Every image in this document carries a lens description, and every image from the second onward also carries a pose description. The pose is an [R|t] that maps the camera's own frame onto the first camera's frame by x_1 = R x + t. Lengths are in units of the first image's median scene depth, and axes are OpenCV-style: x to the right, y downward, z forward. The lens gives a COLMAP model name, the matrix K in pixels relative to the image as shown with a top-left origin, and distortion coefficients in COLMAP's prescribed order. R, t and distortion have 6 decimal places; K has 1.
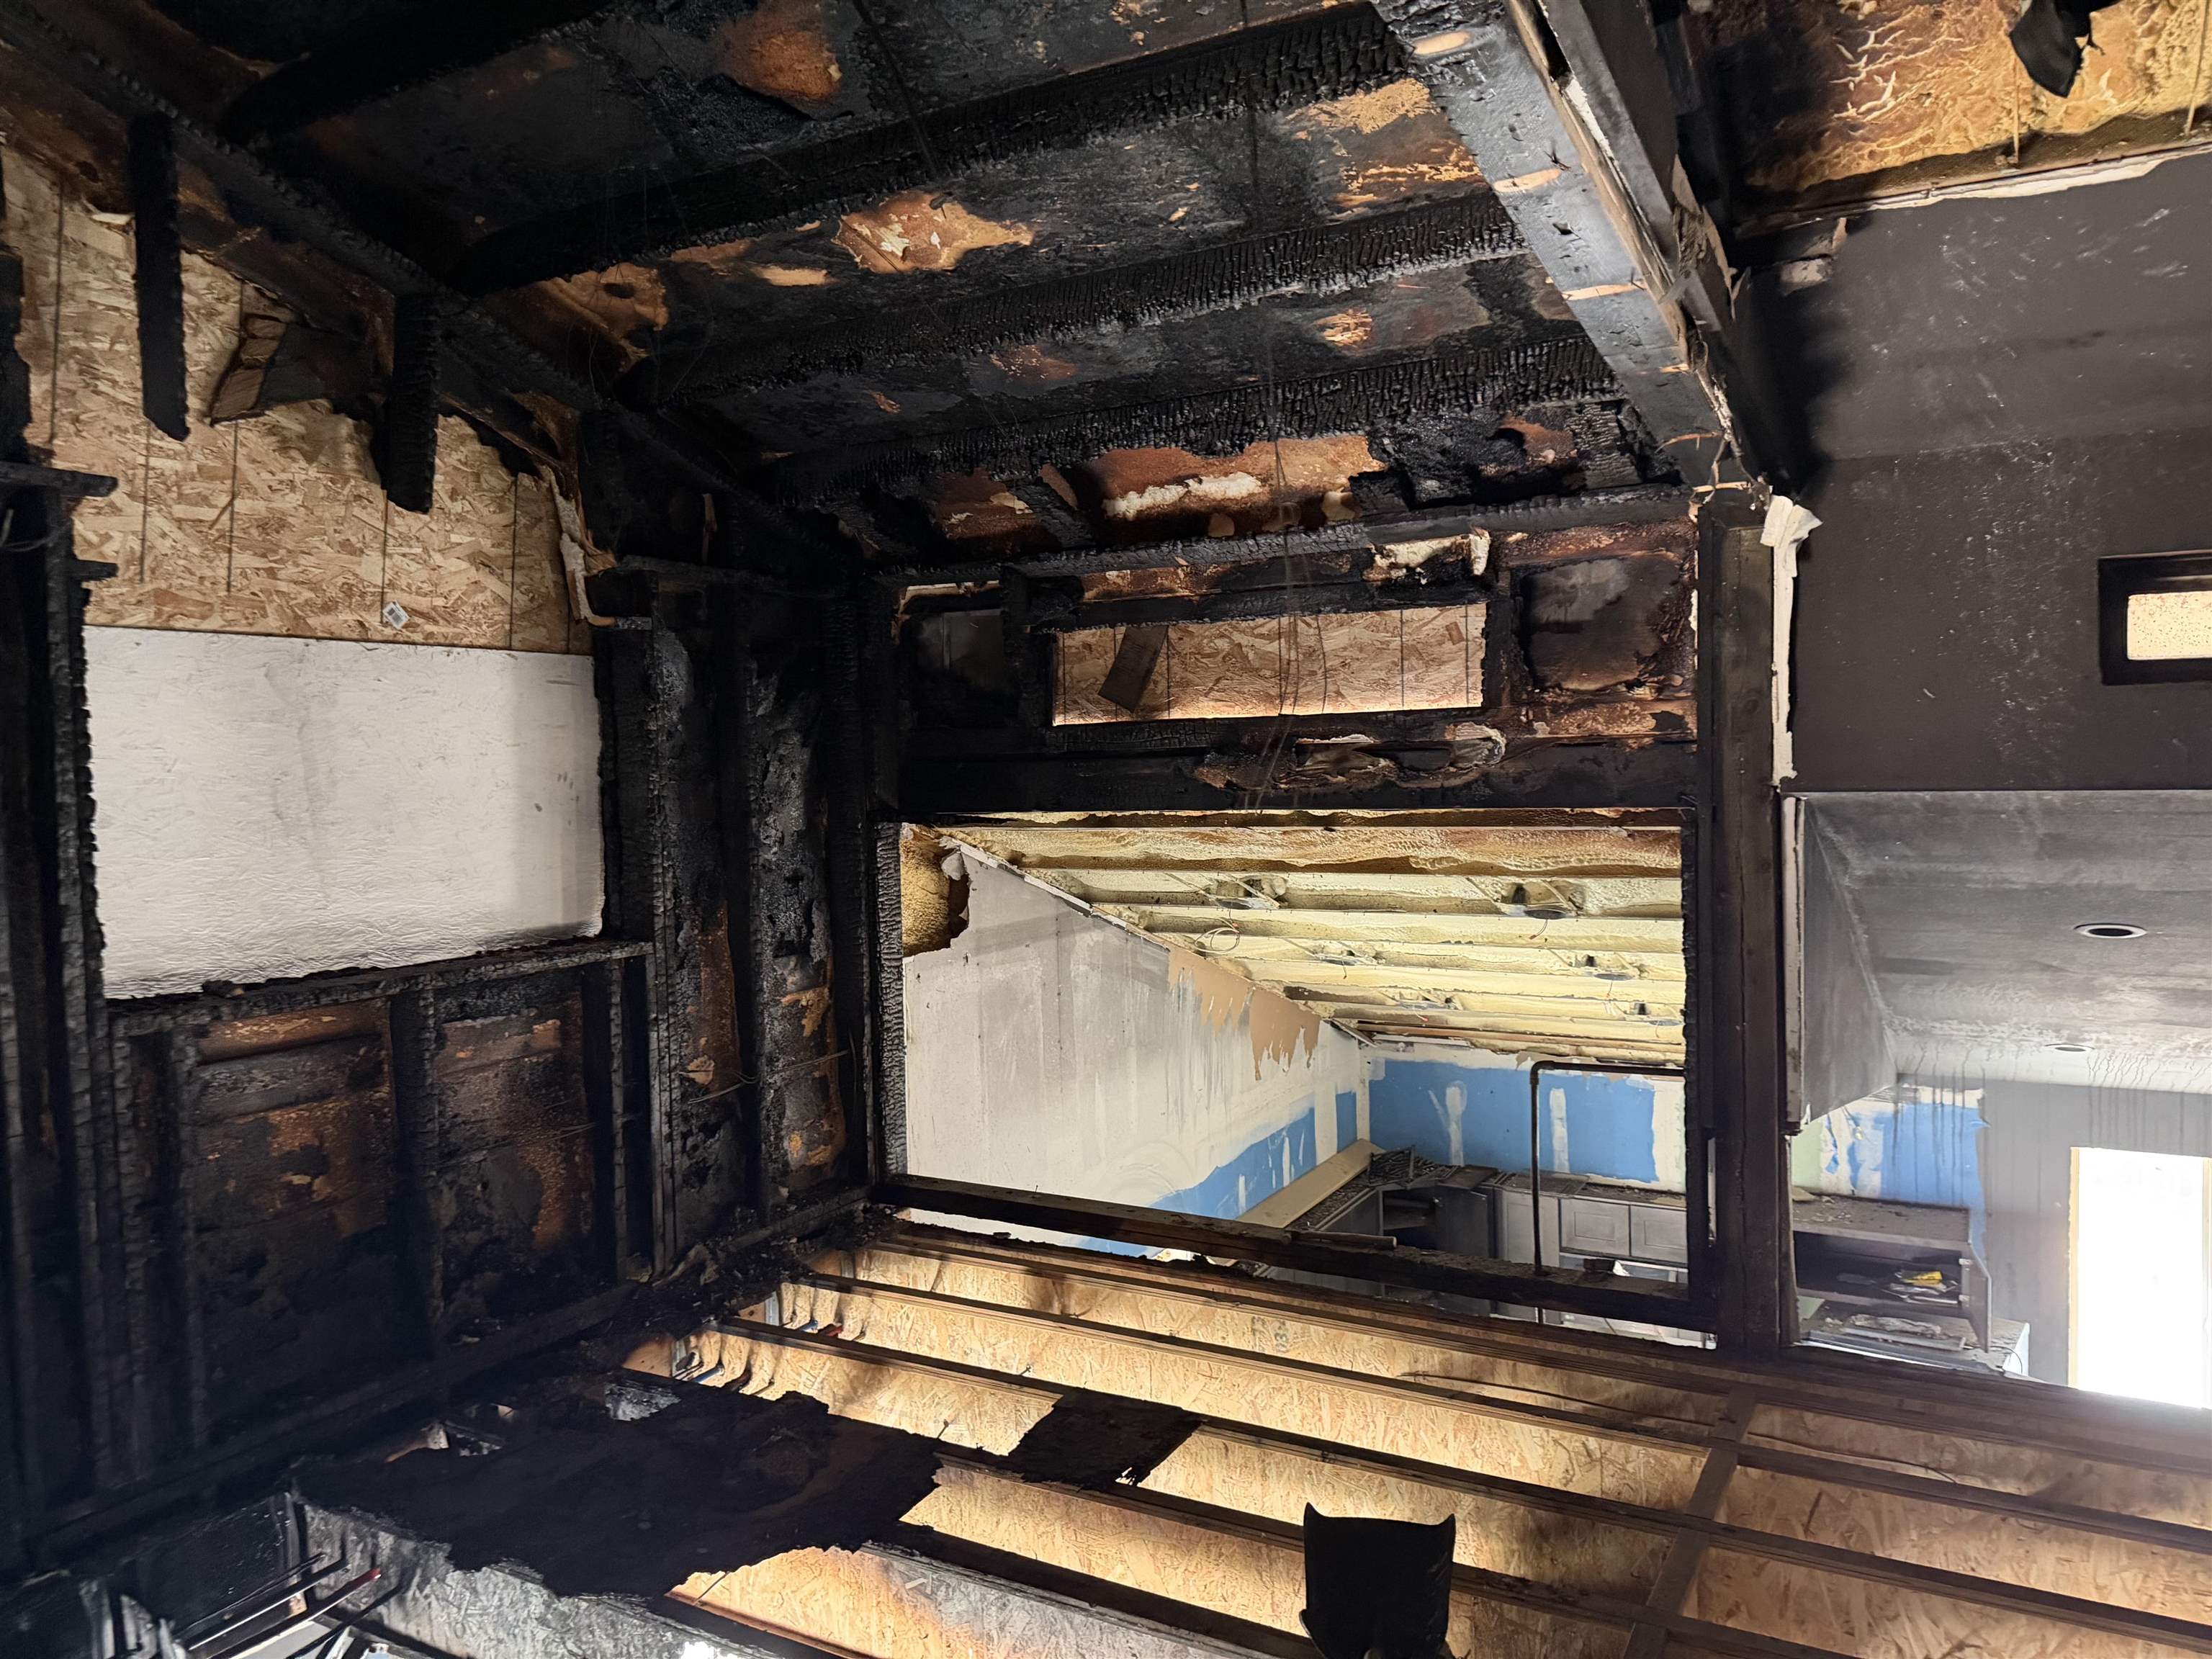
lens RADIAL K [[1548.2, 0, 1117.4], [0, 1548.2, 832.6], [0, 0, 1]] dist [0.077771, -0.107184]
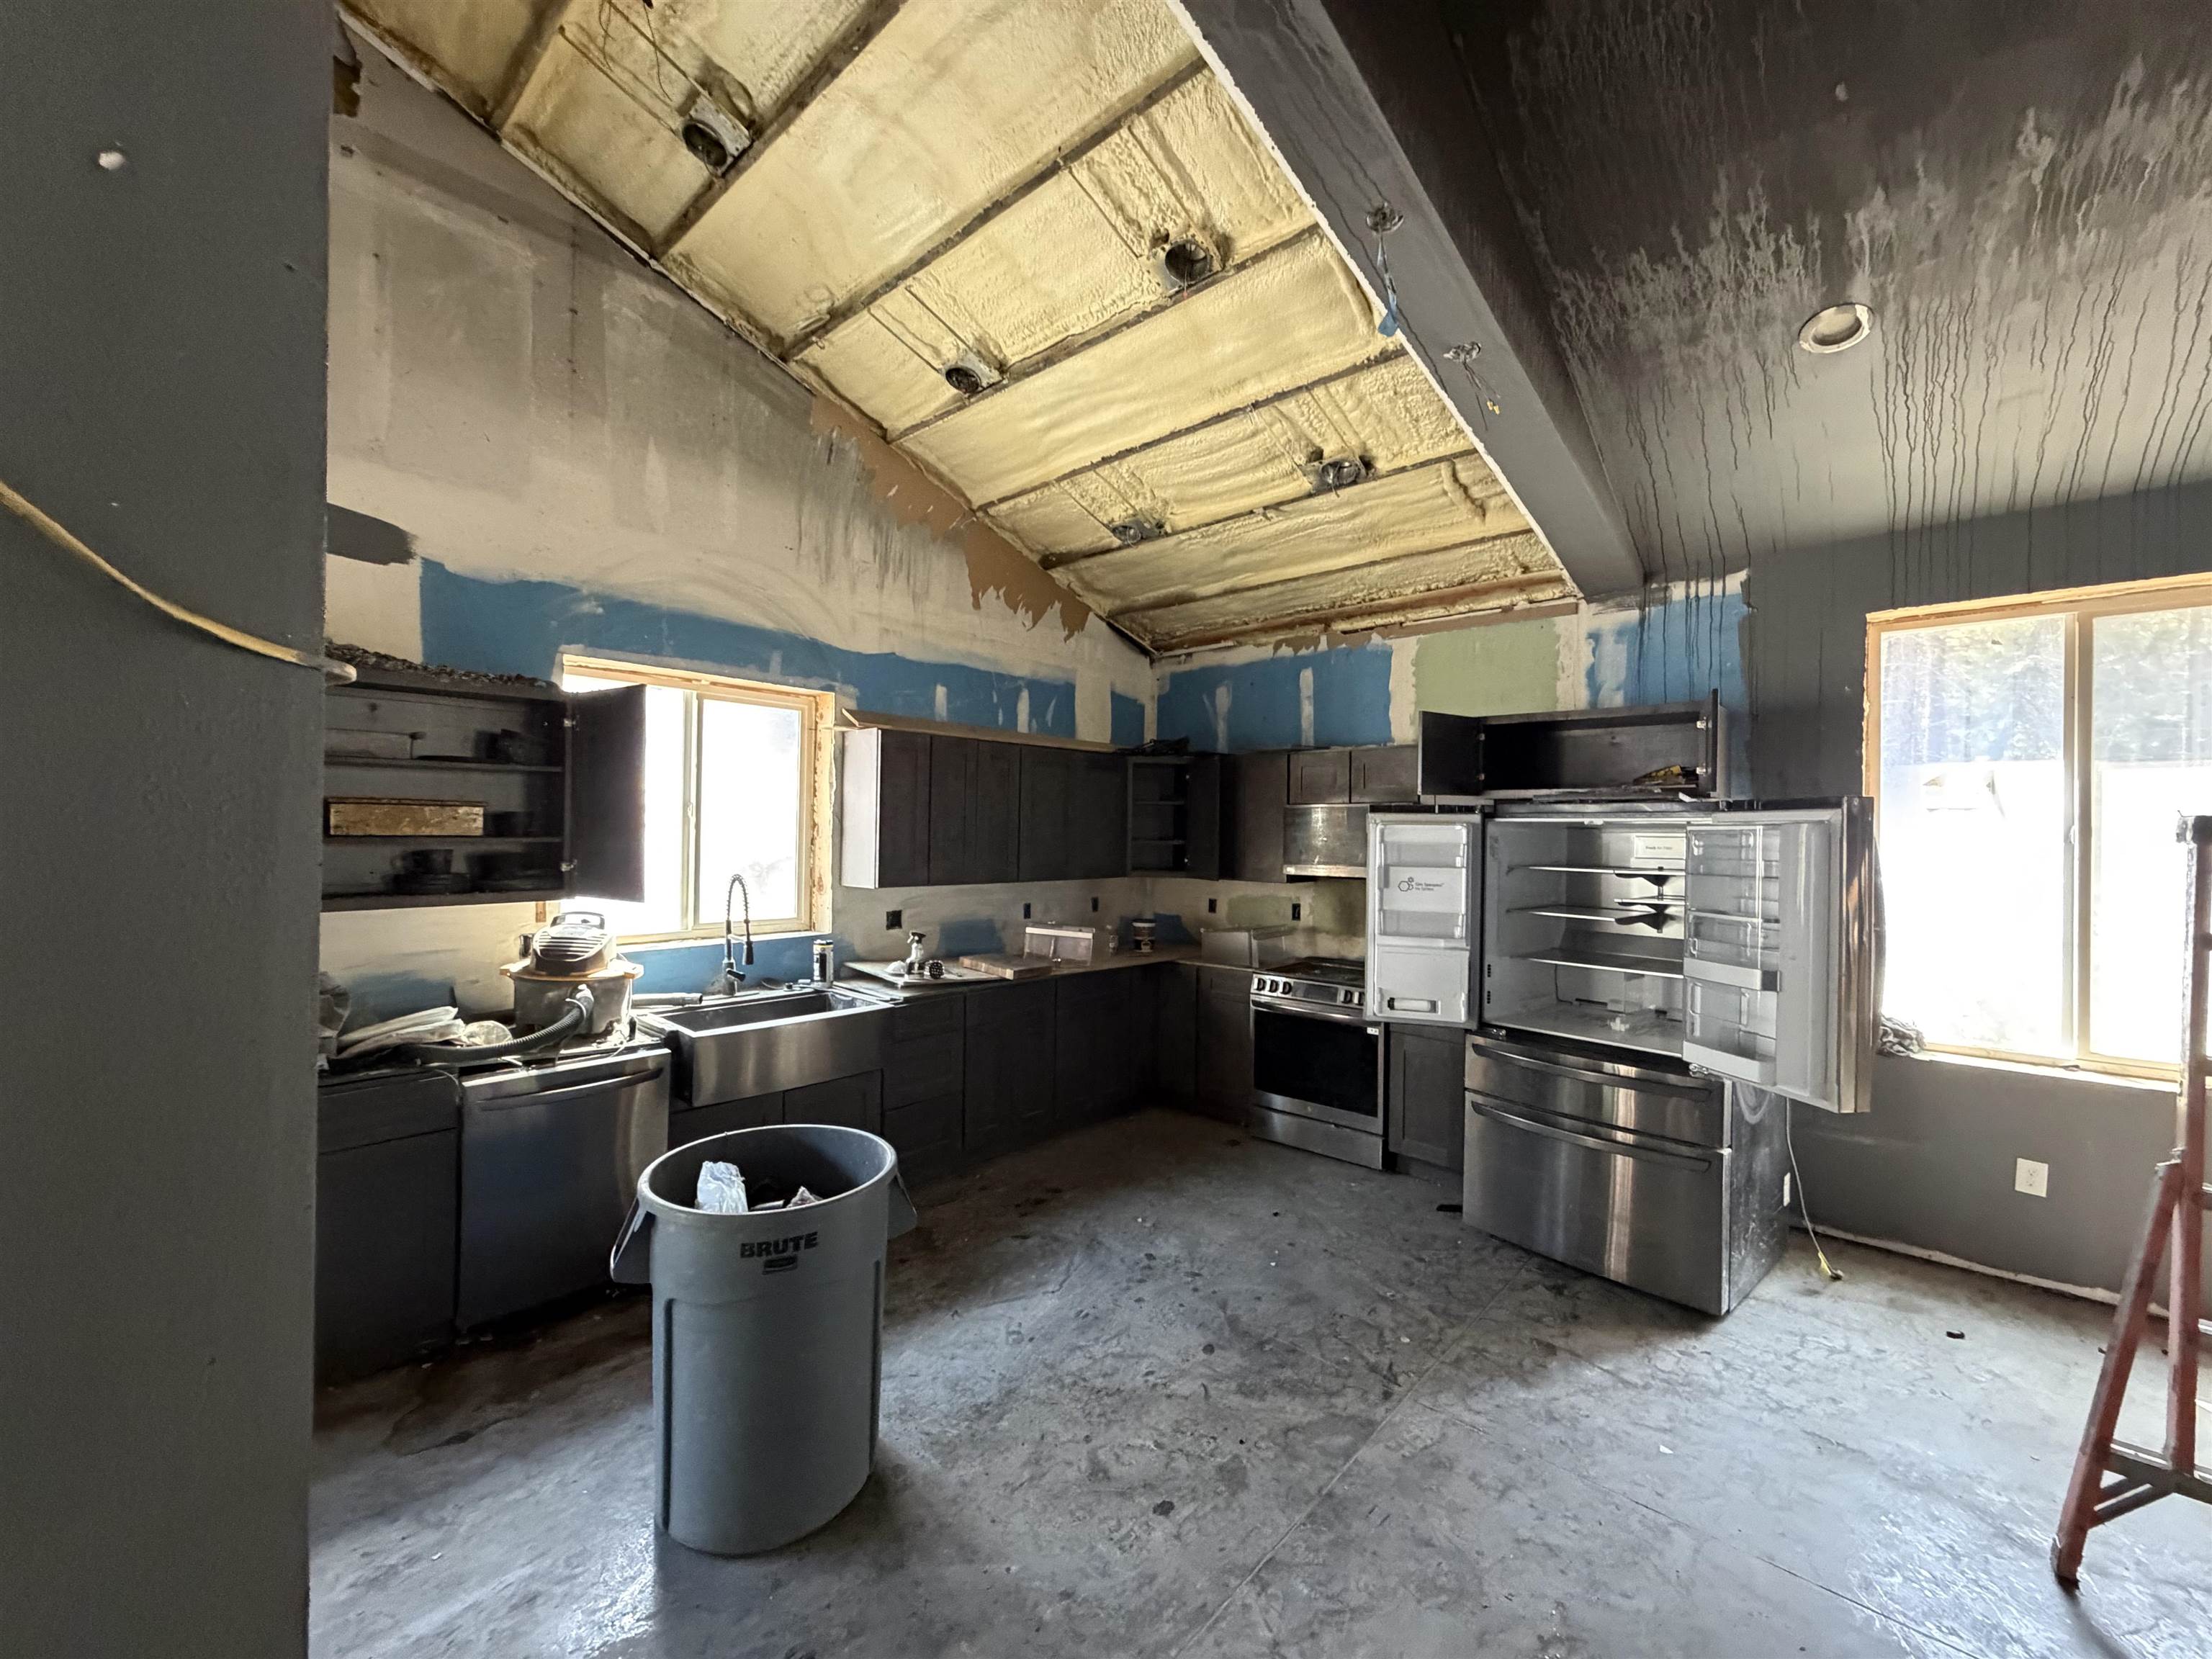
lens RADIAL K [[878.9, 0, 1097.4], [0, 878.9, 828.8], [0, 0, 1]] dist [0.002885, -0.003786]
pose [[0.971360, 0.035231, -0.234985, 0.546893], [-0.047039, 0.997886, -0.044833, 0.572768], [0.232909, 0.054602, 0.970965, 0.778114]]
